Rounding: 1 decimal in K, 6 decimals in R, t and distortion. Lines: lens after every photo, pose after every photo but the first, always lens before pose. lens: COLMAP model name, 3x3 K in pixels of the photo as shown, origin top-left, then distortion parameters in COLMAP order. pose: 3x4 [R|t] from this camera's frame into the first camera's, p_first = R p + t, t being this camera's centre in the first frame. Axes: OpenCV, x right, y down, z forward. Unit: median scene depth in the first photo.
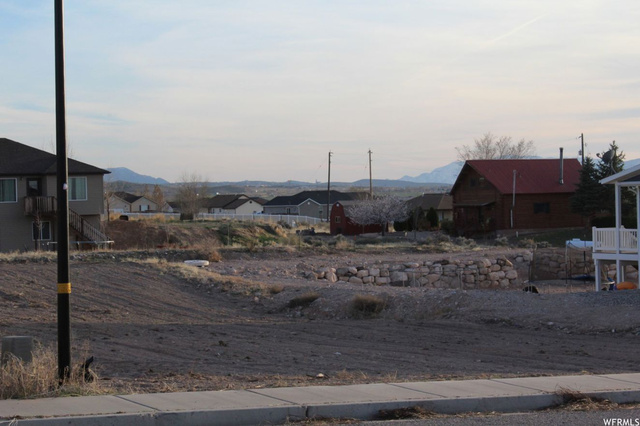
lens RADIAL K [[1458.1, 0, 318.0], [0, 1458.1, 215.4], [0, 0, 1]] dist [0.090009, 0.000000]
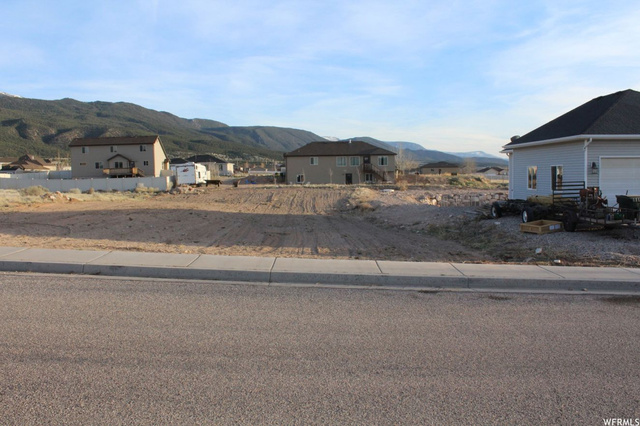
lens RADIAL K [[531.8, 0, 315.0], [0, 531.8, 212.1], [0, 0, 1]] dist [-0.167949, 0.147206]
pose [[0.862526, 0.047235, -0.503803, 0.329198], [-0.012931, 0.997366, 0.071373, 0.010642], [0.505847, -0.055046, 0.860865, 0.271229]]
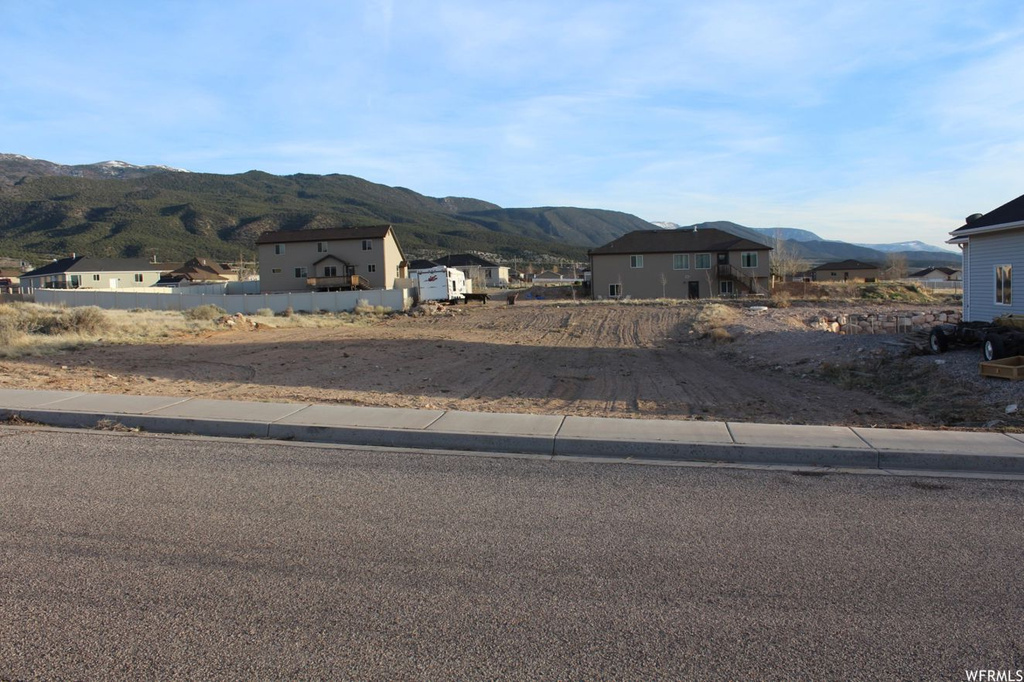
lens RADIAL K [[850.8, 0, 506.1], [0, 850.8, 343.0], [0, 0, 1]] dist [-0.167949, 0.147206]
pose [[0.773228, 0.044678, -0.632552, 0.332262], [0.000502, 0.997471, 0.071066, 0.010544], [0.634128, -0.055268, 0.771251, 0.271478]]
